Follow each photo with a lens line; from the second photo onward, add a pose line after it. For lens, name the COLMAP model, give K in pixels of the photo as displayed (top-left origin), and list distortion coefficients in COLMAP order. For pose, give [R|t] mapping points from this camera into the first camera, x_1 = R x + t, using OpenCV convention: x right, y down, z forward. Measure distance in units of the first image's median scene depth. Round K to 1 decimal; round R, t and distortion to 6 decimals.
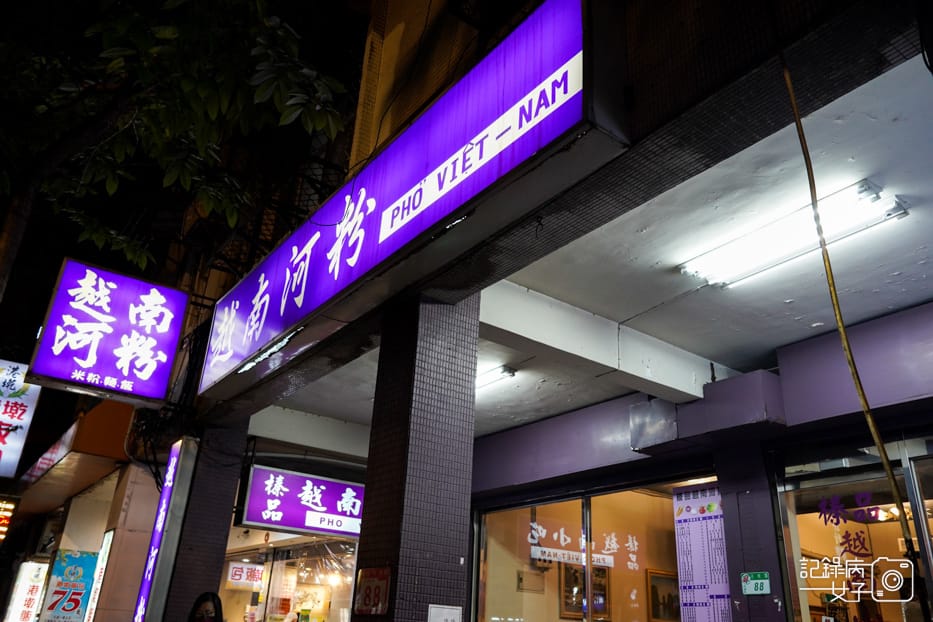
lens RADIAL K [[741.9, 0, 467.1], [0, 741.9, 310.6], [0, 0, 1]] dist [-0.009166, 0.002215]
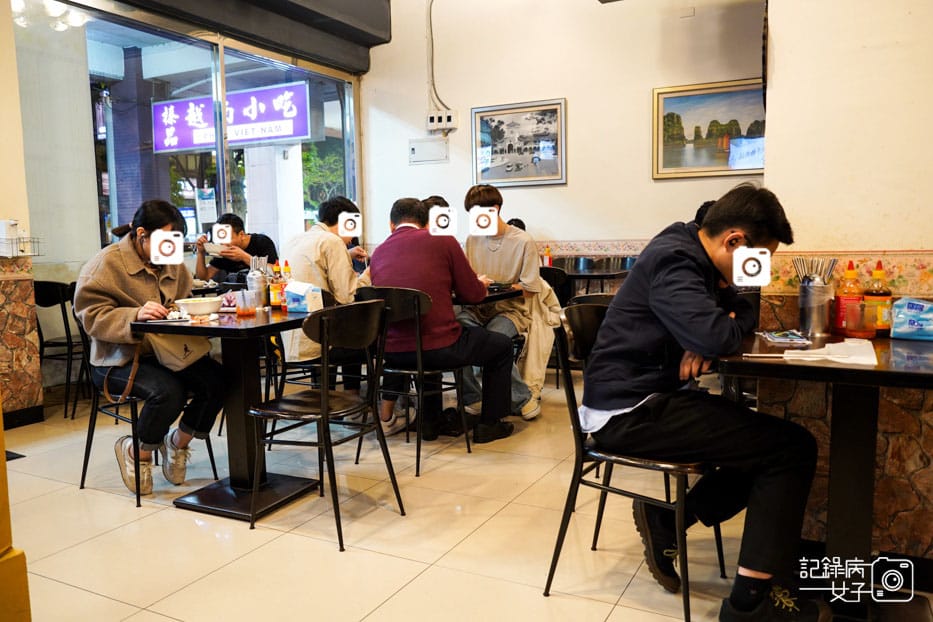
lens RADIAL K [[741.9, 0, 465.3], [0, 741.9, 310.0], [0, 0, 1]] dist [-0.009166, 0.002215]
pose [[0.451835, 0.045002, -0.890966, 0.941520], [0.416433, 0.872597, 0.255259, 0.383944], [0.788942, -0.486363, 0.375530, 0.764290]]
